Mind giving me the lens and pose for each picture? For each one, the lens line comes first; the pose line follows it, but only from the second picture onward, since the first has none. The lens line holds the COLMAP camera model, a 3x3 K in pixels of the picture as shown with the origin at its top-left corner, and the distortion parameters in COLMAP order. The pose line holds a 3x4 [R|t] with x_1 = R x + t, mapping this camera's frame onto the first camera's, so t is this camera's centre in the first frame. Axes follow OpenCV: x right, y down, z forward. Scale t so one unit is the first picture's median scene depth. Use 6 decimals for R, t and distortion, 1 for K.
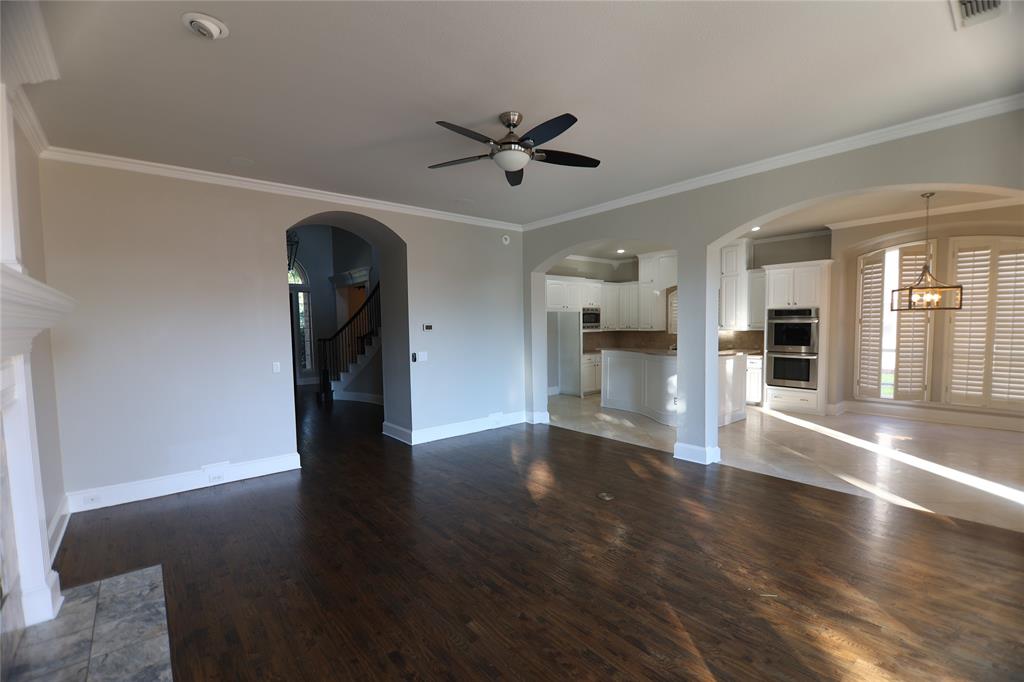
lens RADIAL K [[444.9, 0, 507.5], [0, 444.9, 355.6], [0, 0, 1]] dist [-0.008361, -0.005906]
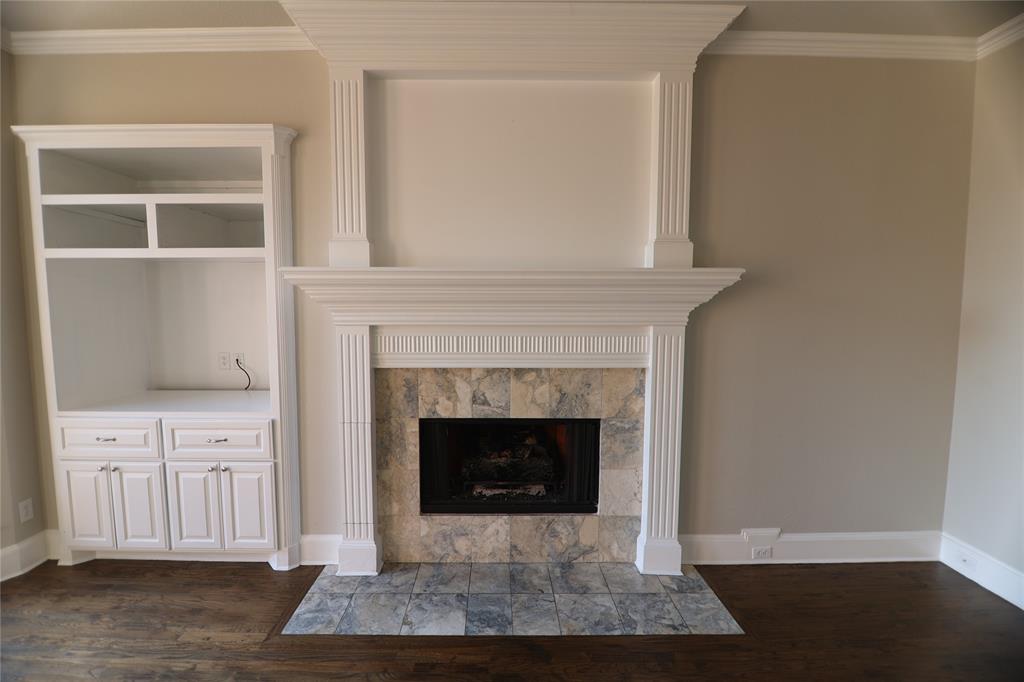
lens RADIAL K [[444.9, 0, 501.5], [0, 444.9, 342.9], [0, 0, 1]] dist [-0.008361, -0.005906]
pose [[-0.633545, 0.070708, -0.770468, -0.008728], [-0.048806, 0.990180, 0.131005, -0.030207], [0.772165, 0.120601, -0.623873, 0.484673]]
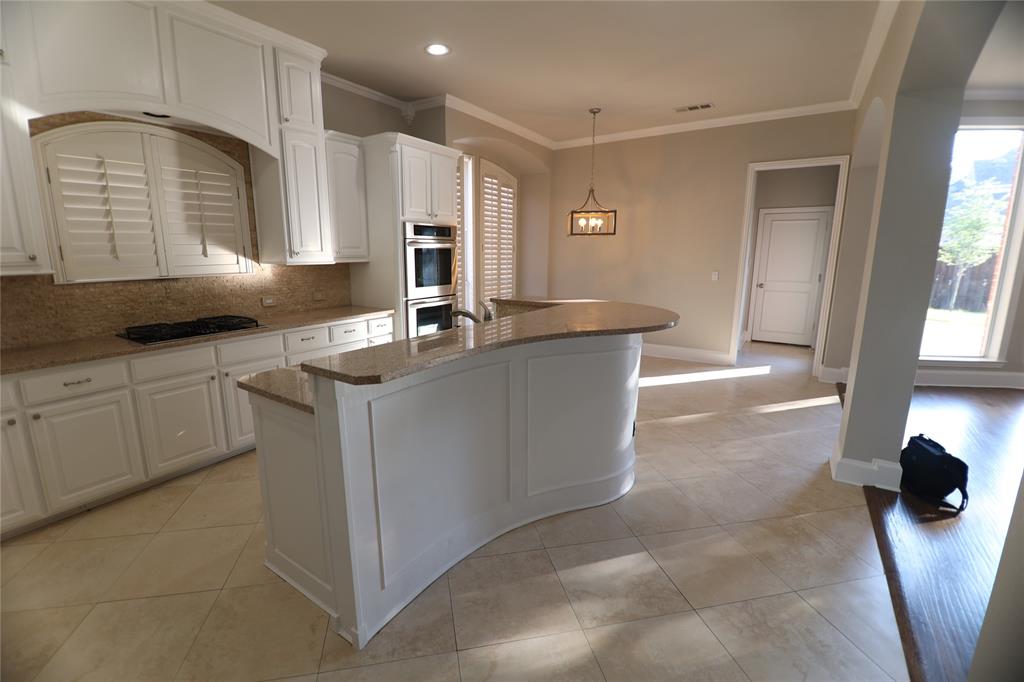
lens RADIAL K [[444.9, 0, 495.3], [0, 444.9, 340.3], [0, 0, 1]] dist [-0.008361, -0.005906]
pose [[-0.278999, -0.173197, 0.944544, 0.028804], [0.075128, 0.976649, 0.201275, -0.075280], [-0.957348, 0.127117, -0.259472, 1.235476]]
